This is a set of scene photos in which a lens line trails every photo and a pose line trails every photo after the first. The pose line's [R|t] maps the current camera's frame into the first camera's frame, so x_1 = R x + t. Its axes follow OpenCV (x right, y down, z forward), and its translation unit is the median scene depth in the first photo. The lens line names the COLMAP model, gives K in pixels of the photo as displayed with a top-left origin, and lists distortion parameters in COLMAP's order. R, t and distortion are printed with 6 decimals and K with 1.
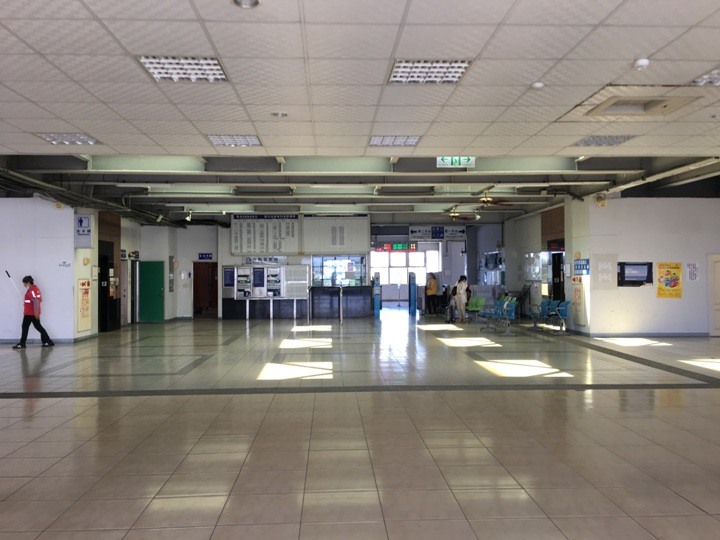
lens RADIAL K [[613.8, 0, 359.6], [0, 613.8, 269.4], [0, 0, 1]] dist [0.032214, -0.006624]
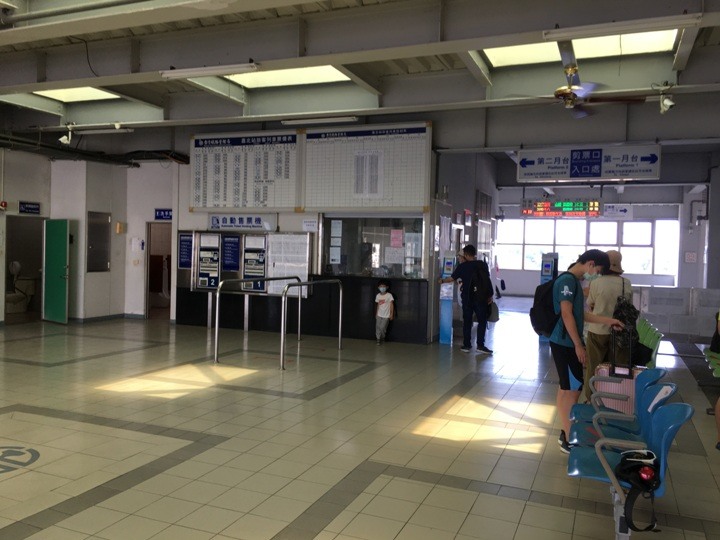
lens RADIAL K [[613.8, 0, 361.0], [0, 613.8, 269.2], [0, 0, 1]] dist [0.032214, -0.006624]
pose [[0.901420, 0.045799, -0.430517, 0.177546], [-0.030430, 0.998632, 0.042522, 0.000441], [0.431876, -0.025229, 0.901580, 0.553424]]
